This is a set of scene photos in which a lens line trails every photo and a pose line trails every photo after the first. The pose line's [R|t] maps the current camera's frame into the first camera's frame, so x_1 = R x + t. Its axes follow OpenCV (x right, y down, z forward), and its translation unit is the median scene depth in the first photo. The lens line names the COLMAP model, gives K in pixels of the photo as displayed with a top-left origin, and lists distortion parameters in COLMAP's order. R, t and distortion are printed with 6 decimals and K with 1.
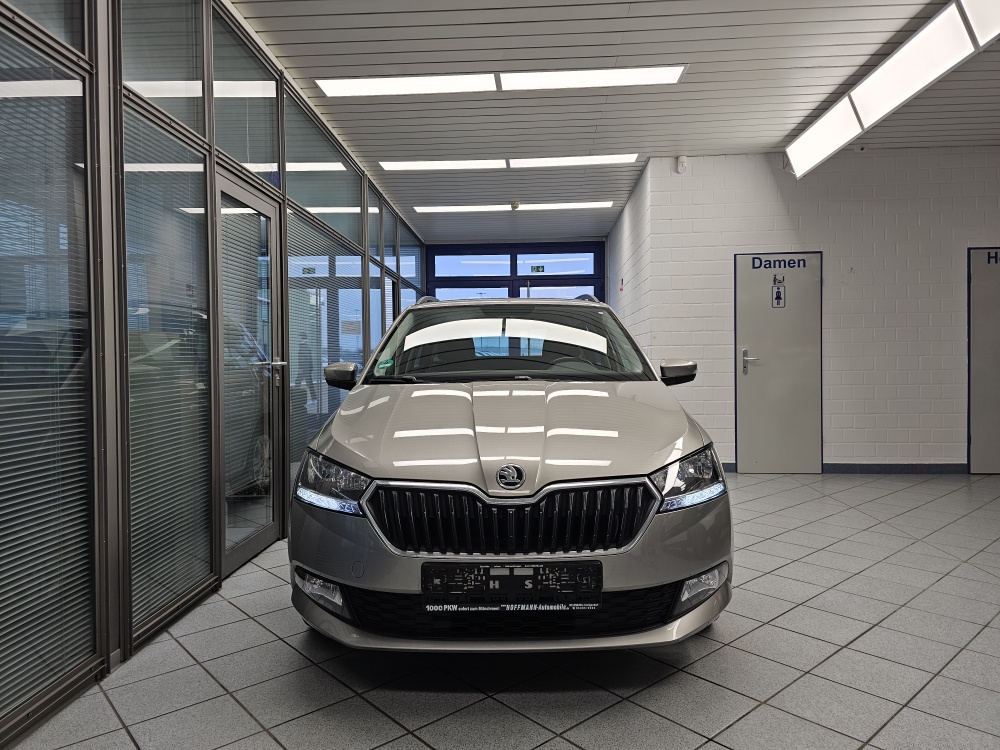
lens RADIAL K [[676.4, 0, 496.6], [0, 676.4, 366.9], [0, 0, 1]] dist [0.041953, -0.031455]
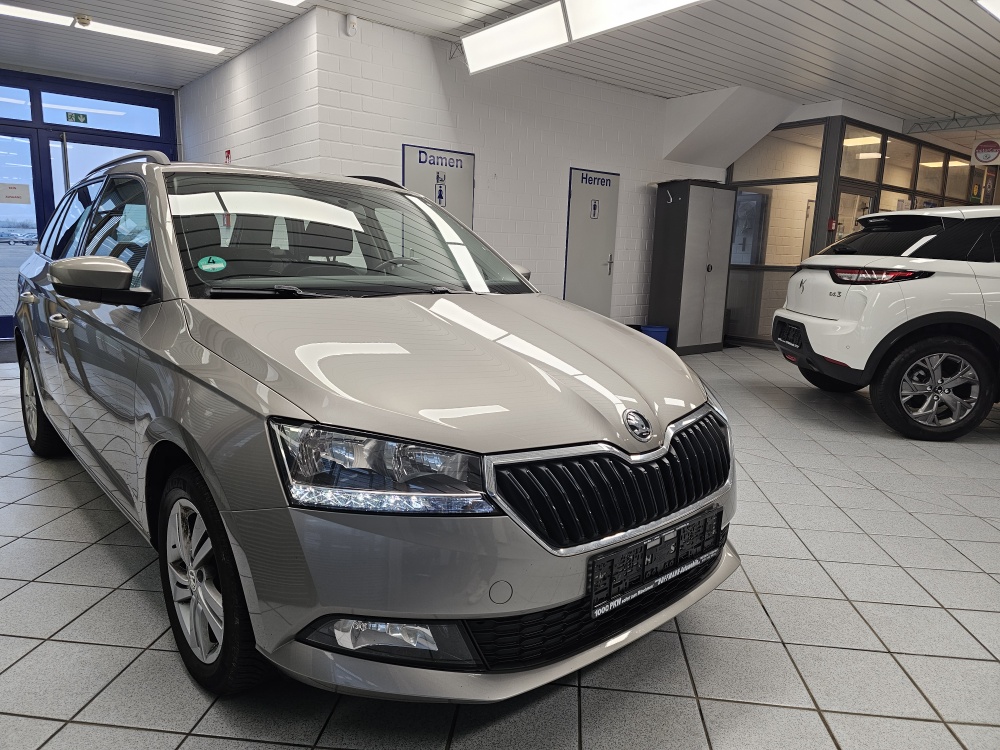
lens RADIAL K [[676.4, 0, 501.5], [0, 676.4, 381.2], [0, 0, 1]] dist [0.041953, -0.031455]
pose [[0.742122, -0.088411, 0.664408, -0.204955], [-0.034417, 0.984928, 0.169505, -0.006687], [-0.669380, -0.148660, 0.727895, 0.174857]]
